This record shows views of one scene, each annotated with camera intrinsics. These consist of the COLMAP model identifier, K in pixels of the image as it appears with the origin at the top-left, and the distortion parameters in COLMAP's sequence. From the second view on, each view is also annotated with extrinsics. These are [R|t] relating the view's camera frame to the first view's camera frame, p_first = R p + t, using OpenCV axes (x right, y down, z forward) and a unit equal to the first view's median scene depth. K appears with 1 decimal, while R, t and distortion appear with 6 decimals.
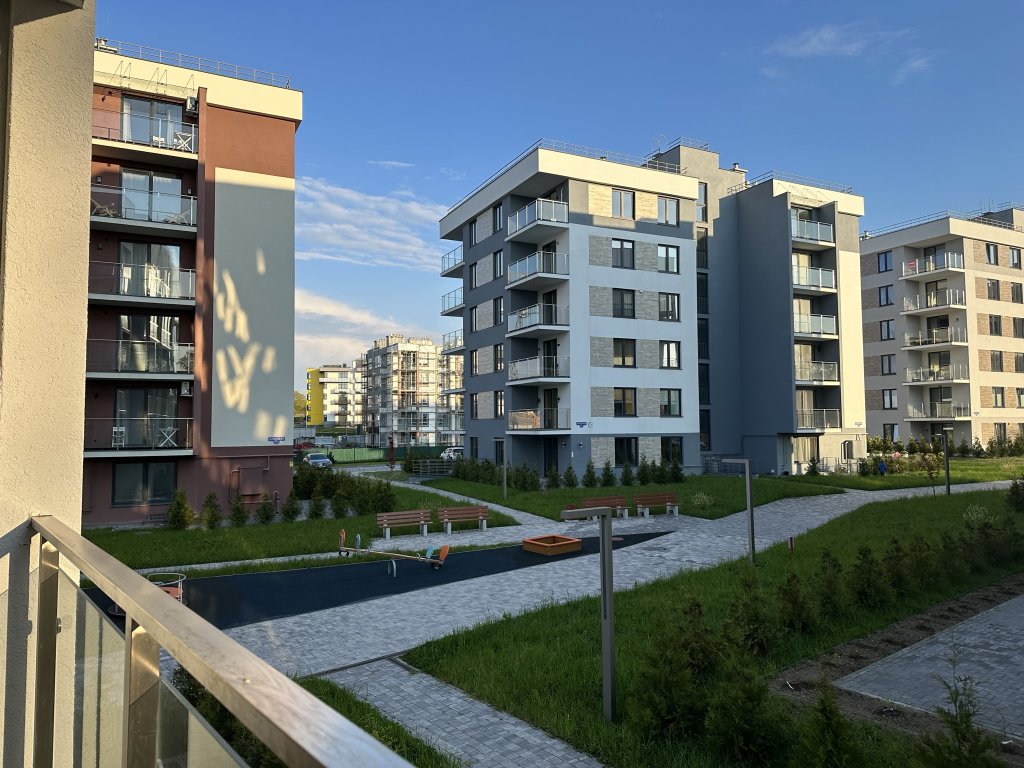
lens RADIAL K [[711.7, 0, 512.0], [0, 711.7, 390.9], [0, 0, 1]] dist [0.100960, -0.145673]
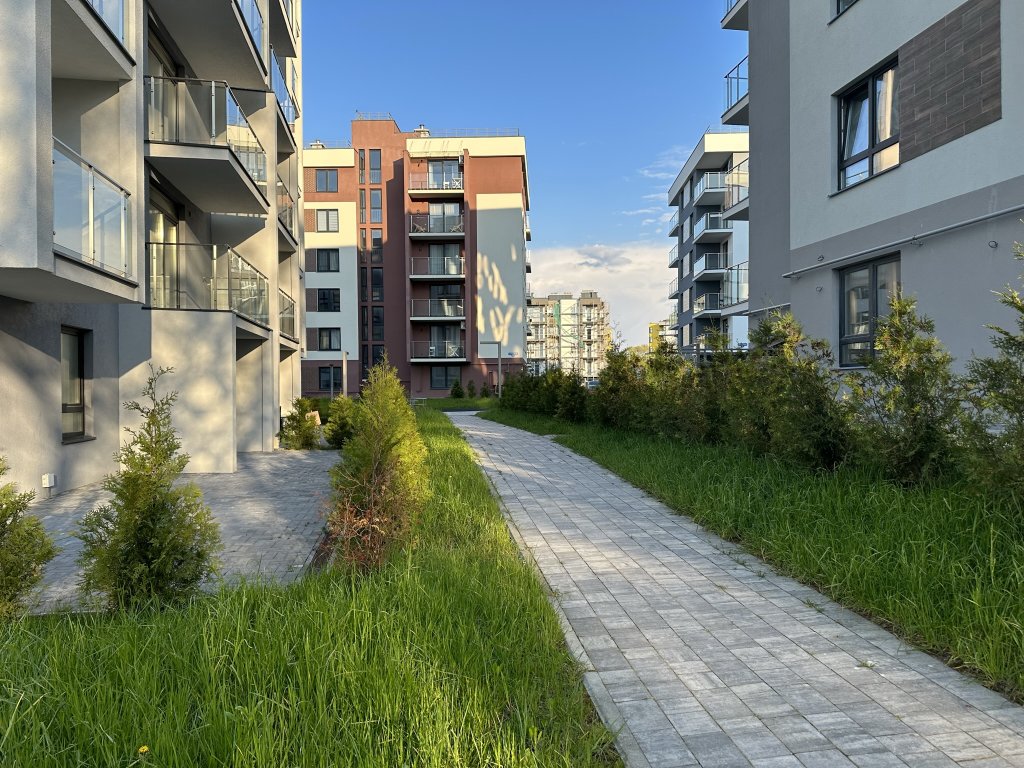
lens RADIAL K [[711.7, 0, 512.0], [0, 711.7, 390.9], [0, 0, 1]] dist [0.100960, -0.145673]
pose [[0.878864, -0.001335, -0.477071, 0.320570], [0.030767, 0.998073, 0.053886, 0.044409], [0.476080, -0.062036, 0.877211, -0.321484]]
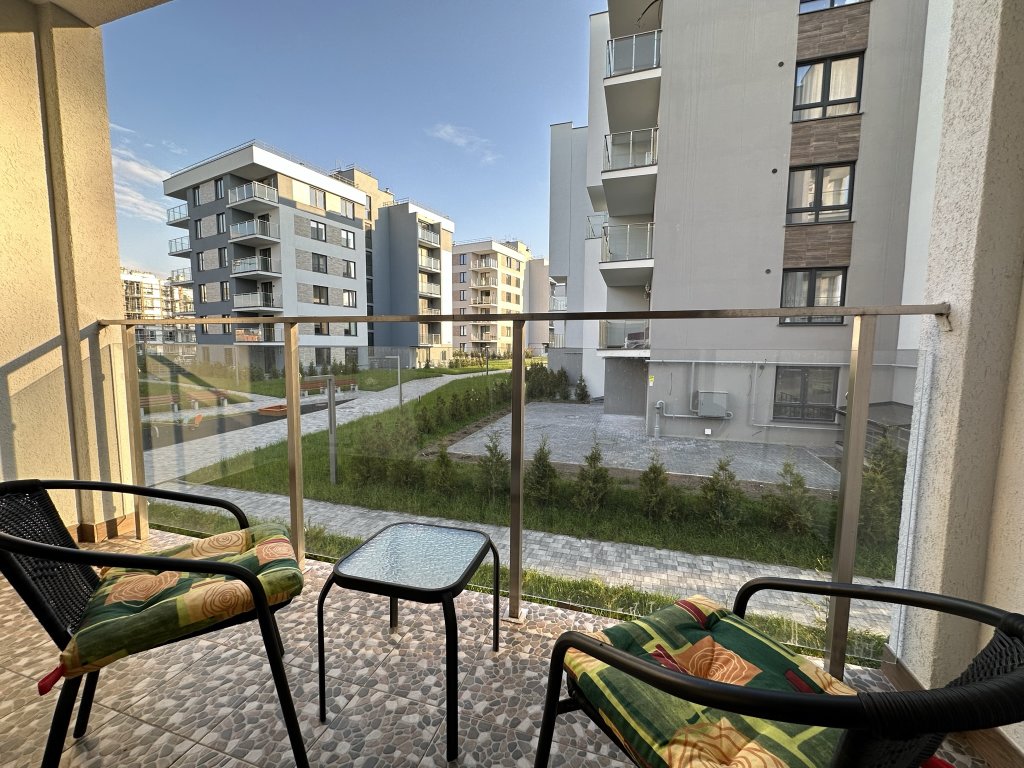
lens RADIAL K [[409.4, 0, 512.0], [0, 409.4, 384.0], [0, 0, 1]] dist [0.000589, 0.000063]
pose [[0.823815, -0.038917, 0.565522, -0.016309], [-0.042532, 0.990585, 0.130126, 0.006664], [-0.565262, -0.131253, 0.814403, -0.022232]]
